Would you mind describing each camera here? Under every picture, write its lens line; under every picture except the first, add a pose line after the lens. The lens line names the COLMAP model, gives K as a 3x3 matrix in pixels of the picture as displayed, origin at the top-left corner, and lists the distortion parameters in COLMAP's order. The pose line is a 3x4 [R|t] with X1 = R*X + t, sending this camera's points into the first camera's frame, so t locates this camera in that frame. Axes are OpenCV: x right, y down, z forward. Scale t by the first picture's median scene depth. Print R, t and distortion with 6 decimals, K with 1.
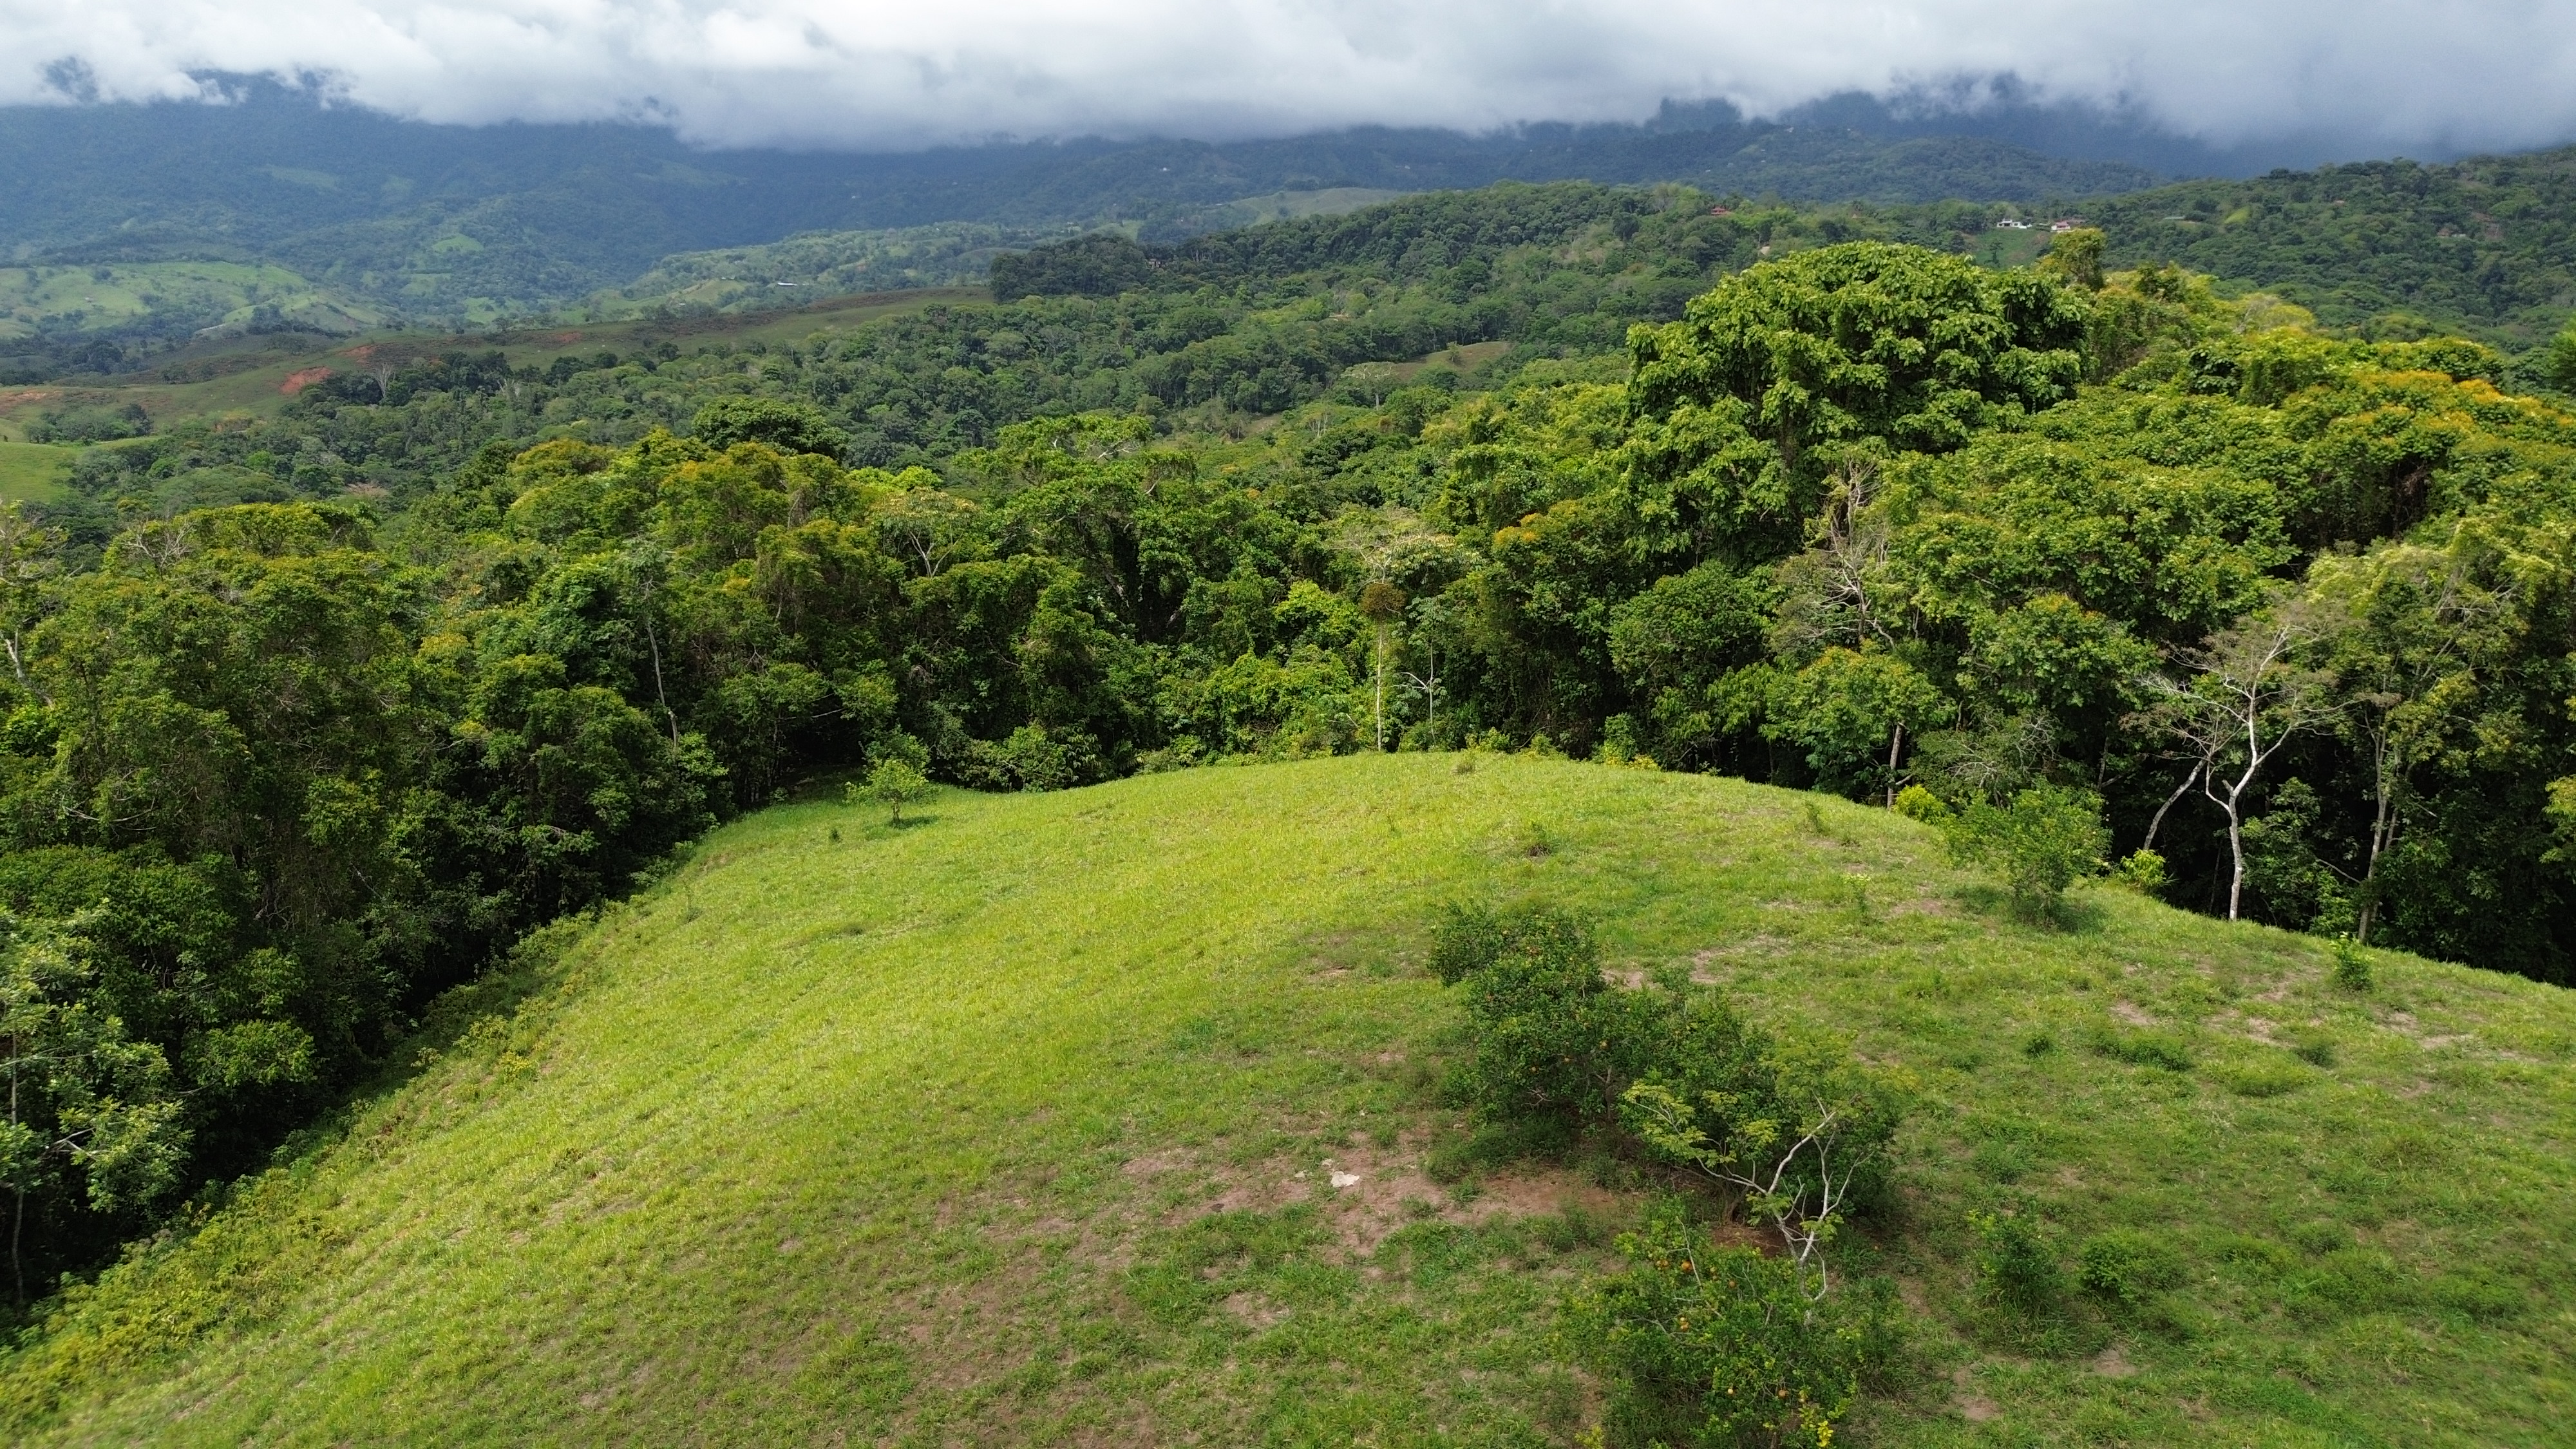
lens RADIAL K [[1835.2, 0, 1287.2], [0, 1835.2, 732.0], [0, 0, 1]] dist [0.069639, -0.076881]
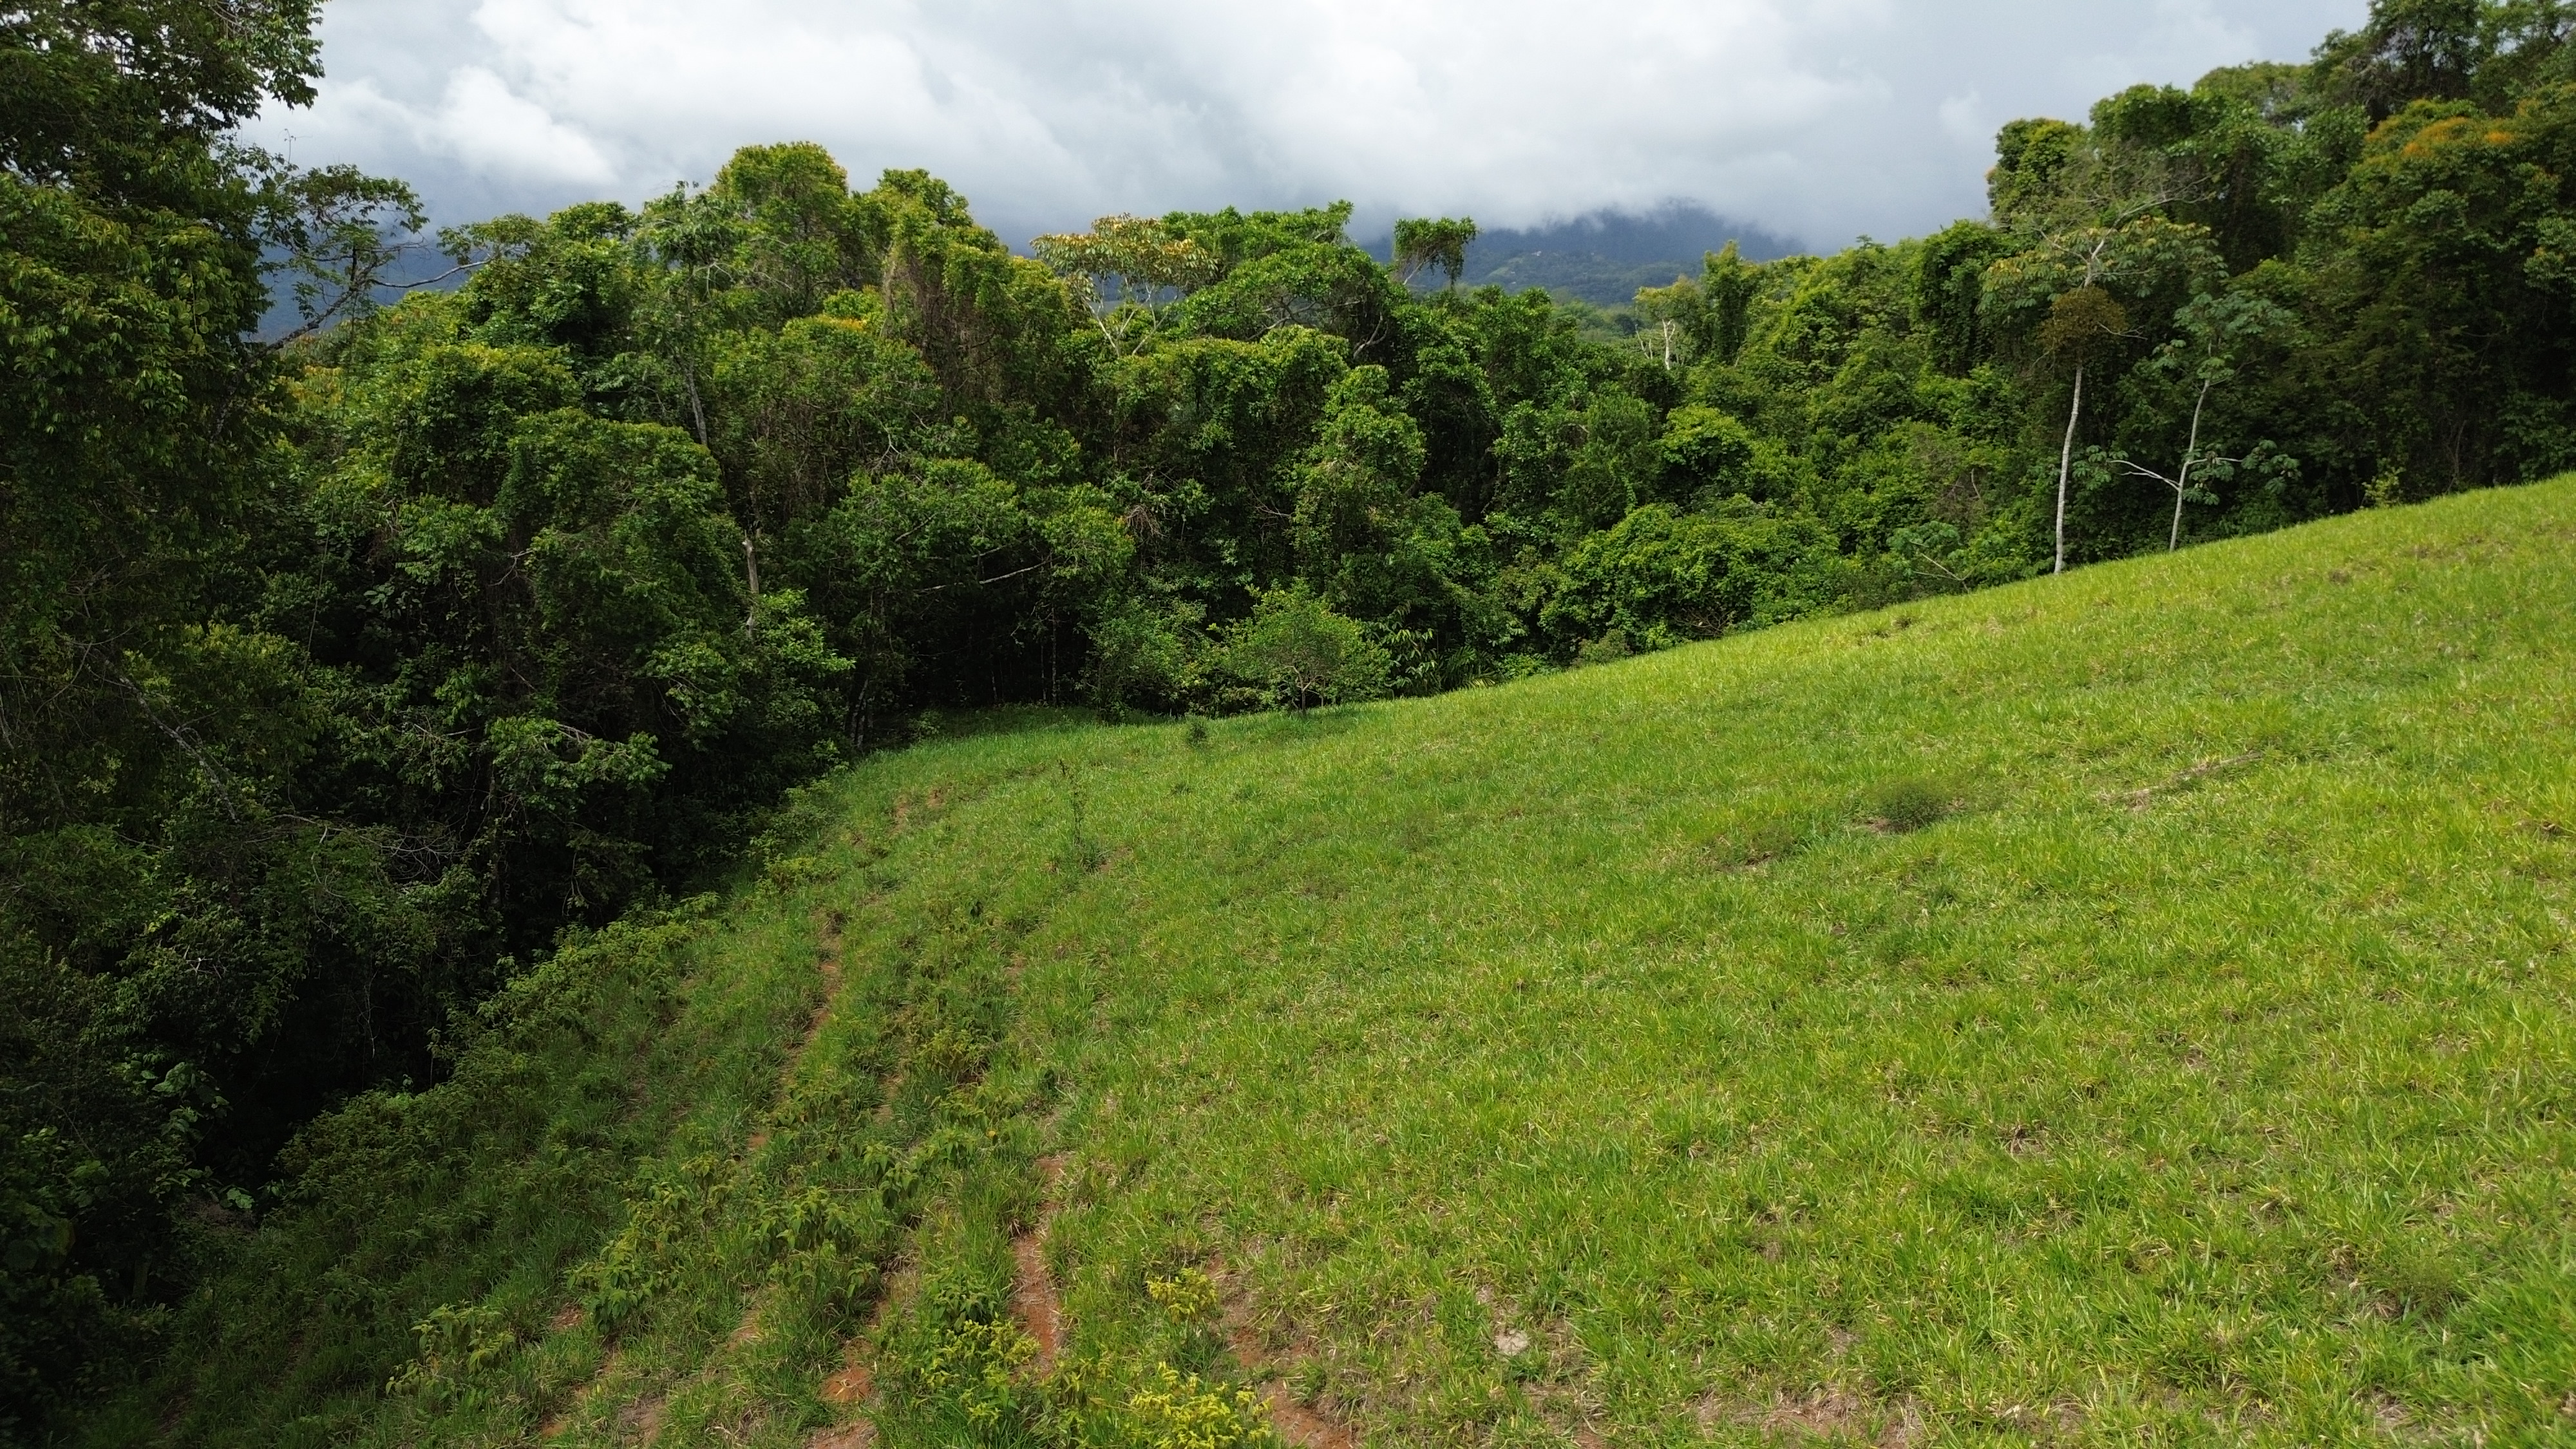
lens RADIAL K [[1835.2, 0, 1287.2], [0, 1835.2, 732.0], [0, 0, 1]] dist [0.069639, -0.076881]
pose [[0.991584, -0.021263, 0.127710, -0.234270], [0.029238, 0.997715, -0.060904, 0.069578], [-0.126123, 0.064125, 0.989940, 0.454462]]
